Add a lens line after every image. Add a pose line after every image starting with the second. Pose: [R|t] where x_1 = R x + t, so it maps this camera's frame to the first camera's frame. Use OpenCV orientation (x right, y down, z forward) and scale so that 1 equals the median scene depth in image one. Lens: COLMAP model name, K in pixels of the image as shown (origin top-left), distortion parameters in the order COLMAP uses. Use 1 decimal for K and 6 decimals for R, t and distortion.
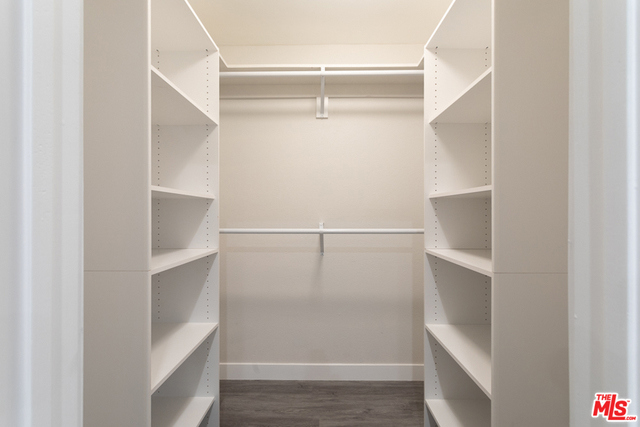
lens RADIAL K [[313.4, 0, 317.3], [0, 313.4, 213.5], [0, 0, 1]] dist [-0.004922, -0.000665]
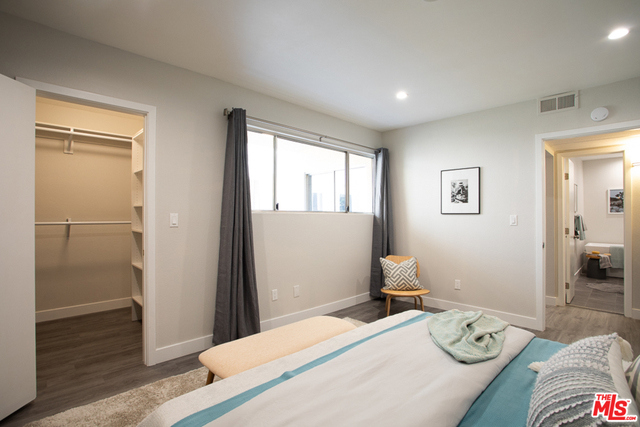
lens RADIAL K [[313.4, 0, 321.2], [0, 313.4, 212.2], [0, 0, 1]] dist [-0.004922, -0.000665]
pose [[0.726934, 0.006619, 0.686675, -0.142250], [-0.004646, 0.999978, -0.004720, -0.001890], [-0.686691, 0.000241, 0.726949, -1.059446]]
